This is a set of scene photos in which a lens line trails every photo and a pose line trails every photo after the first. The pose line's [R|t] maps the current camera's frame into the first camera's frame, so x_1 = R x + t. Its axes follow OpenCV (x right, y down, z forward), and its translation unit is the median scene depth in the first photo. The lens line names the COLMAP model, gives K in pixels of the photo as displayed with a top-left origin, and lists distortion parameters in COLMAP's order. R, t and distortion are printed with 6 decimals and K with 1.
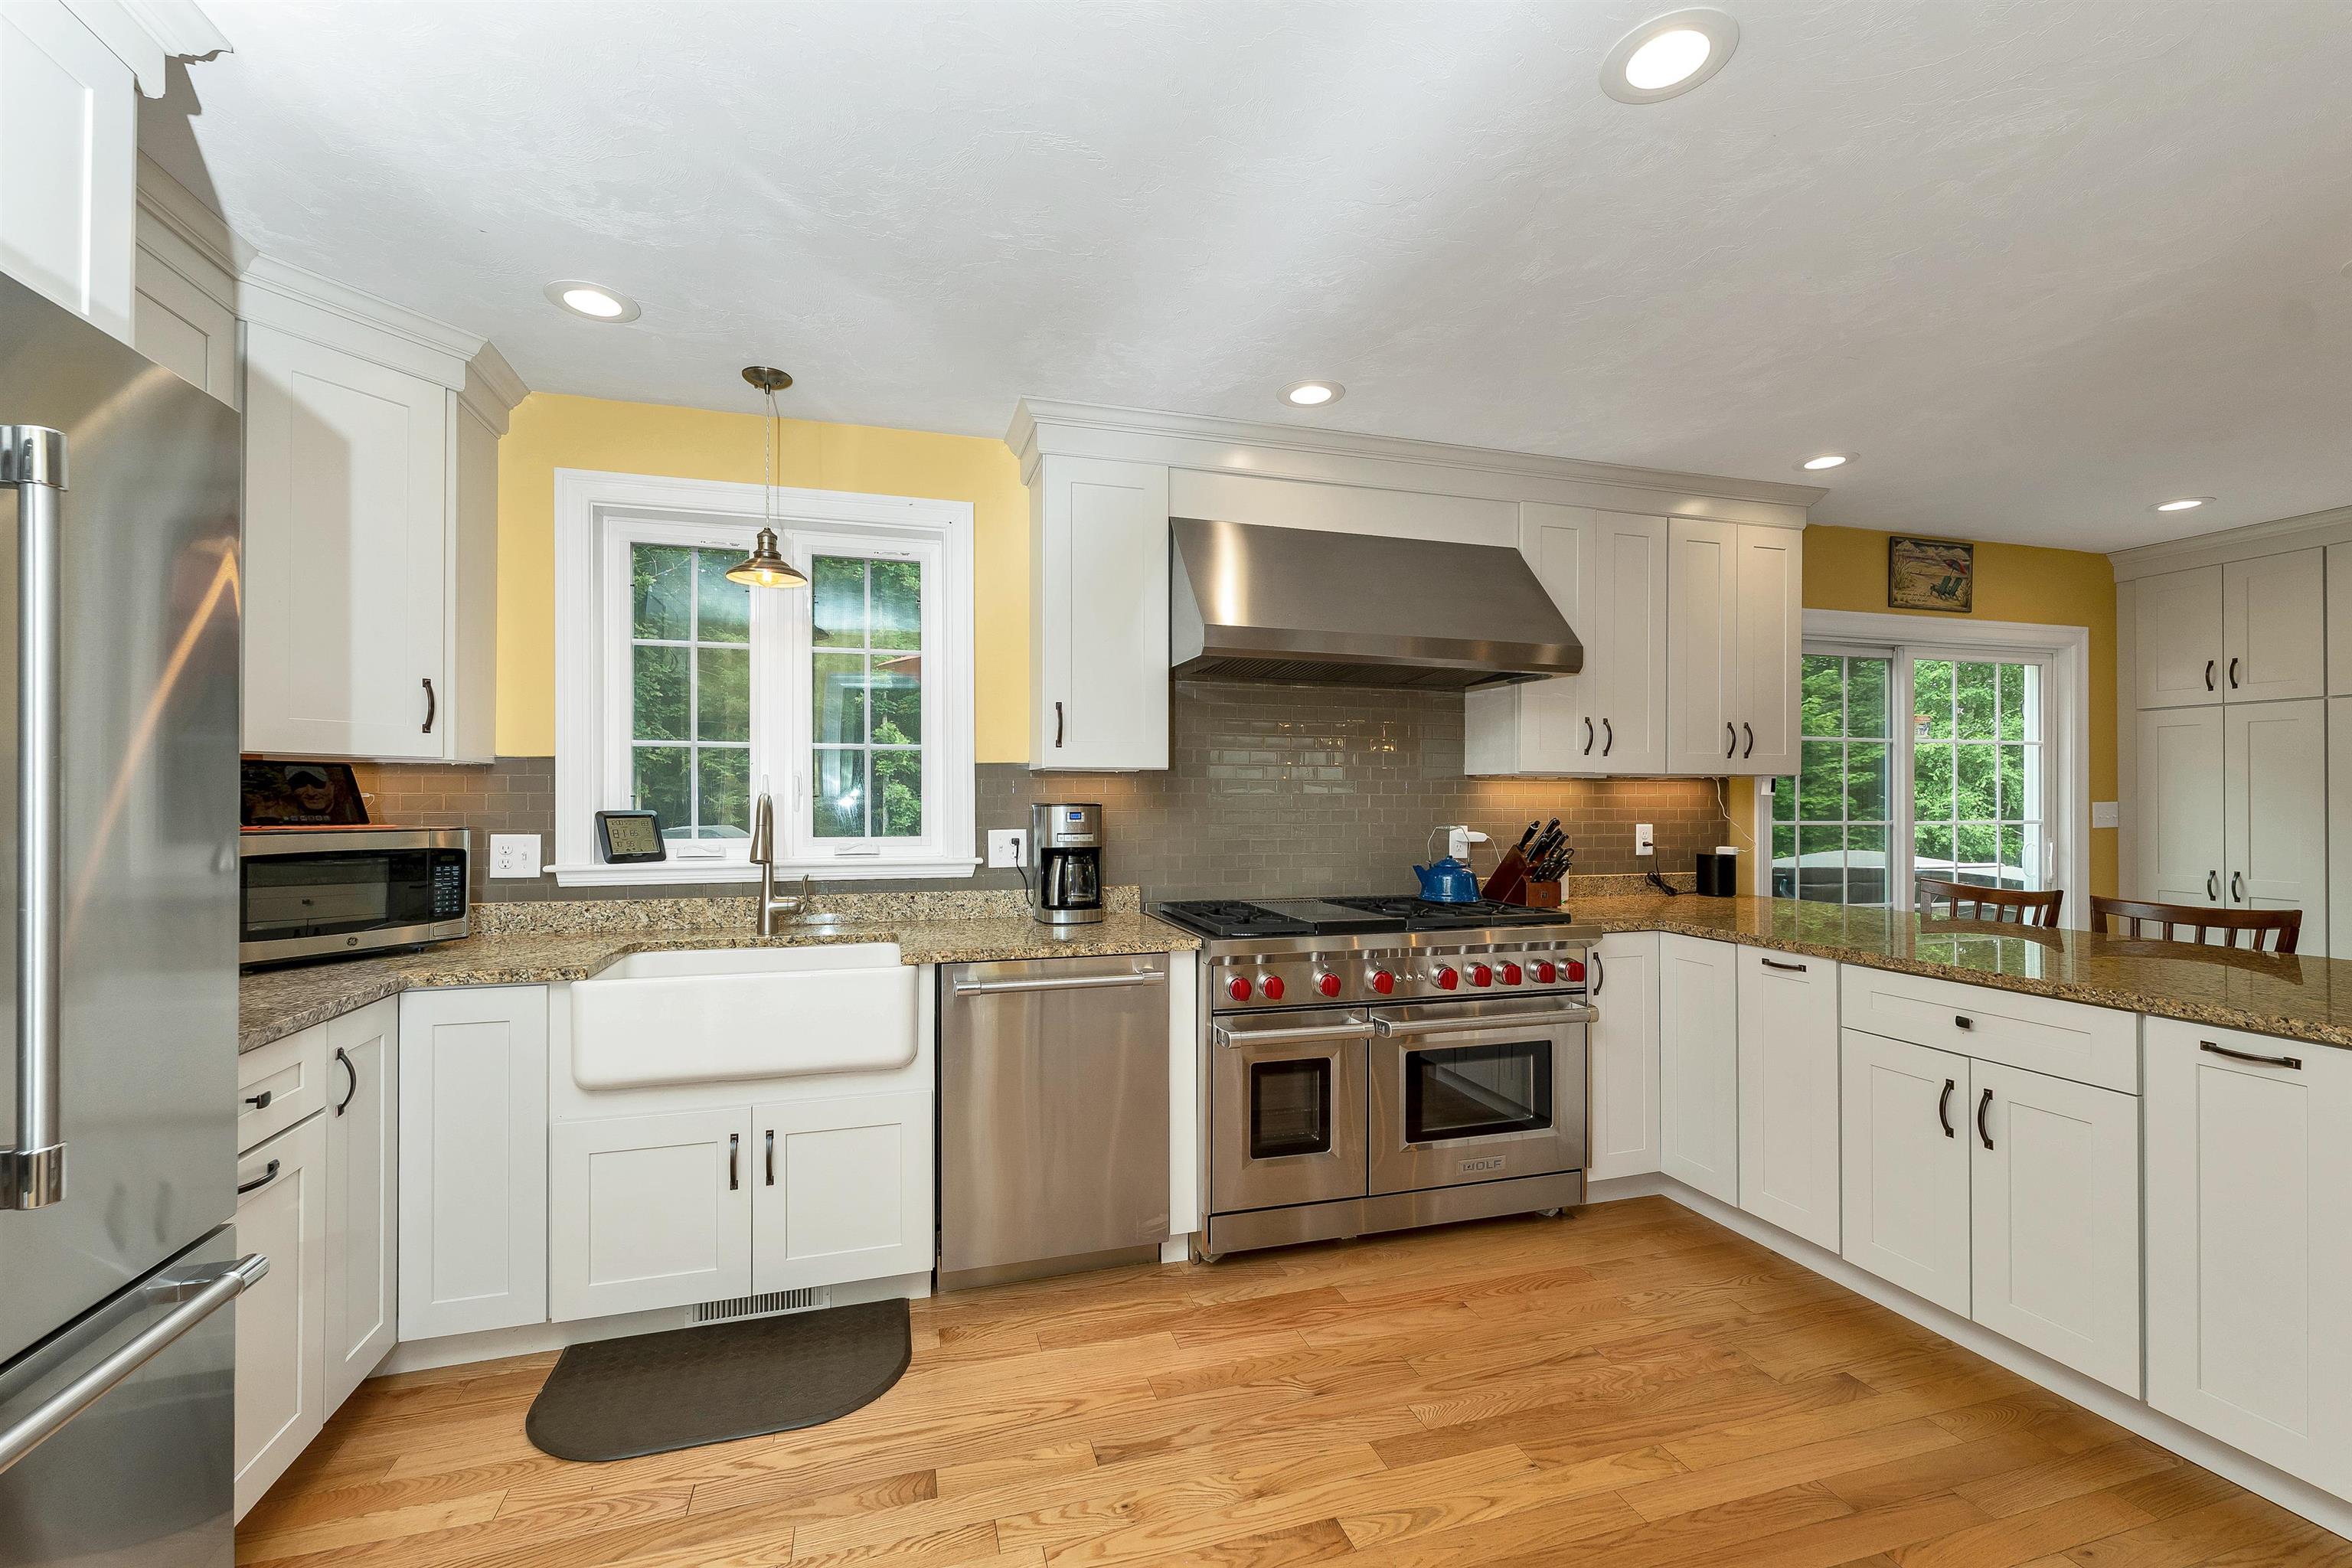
lens RADIAL K [[973.8, 0, 1171.7], [0, 973.8, 799.0], [0, 0, 1]] dist [-0.001112, -0.000069]
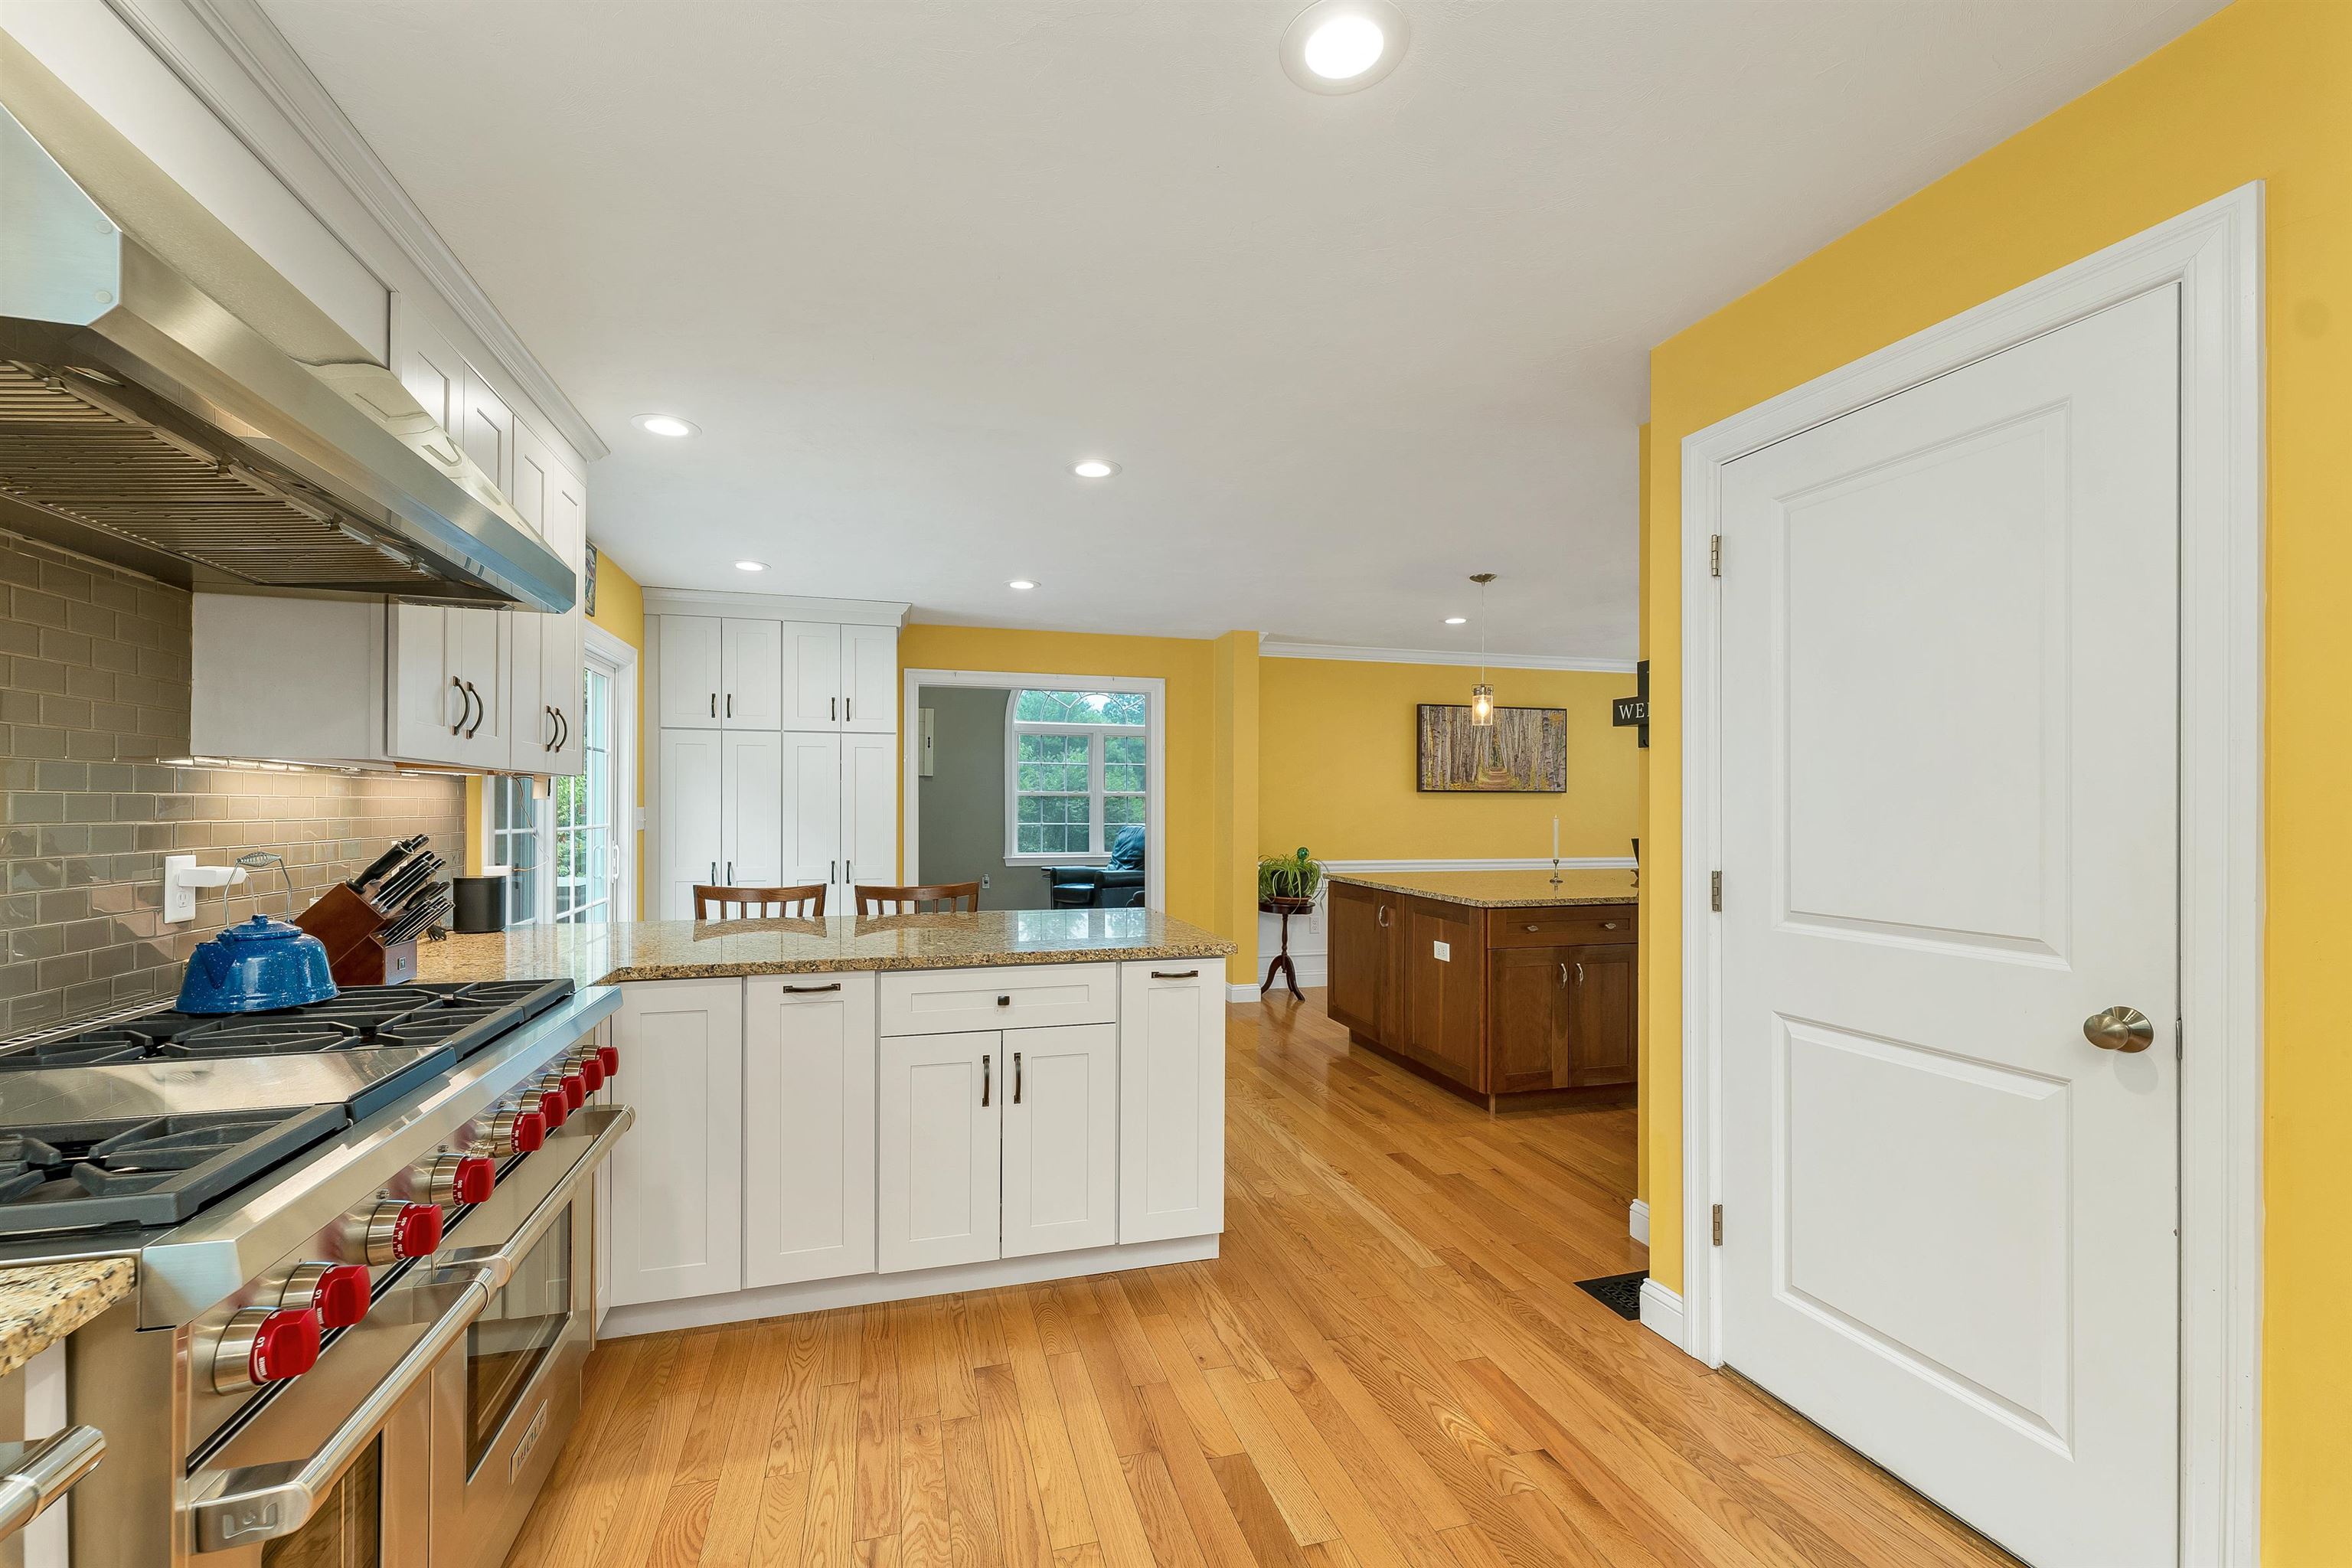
lens RADIAL K [[973.8, 0, 1168.6], [0, 973.8, 779.9], [0, 0, 1]] dist [-0.001112, -0.000069]
pose [[0.009052, 0.022059, 0.999716, -0.331901], [-0.006455, 0.999737, -0.022001, -0.008002], [-0.999938, -0.006254, 0.009192, 0.766947]]
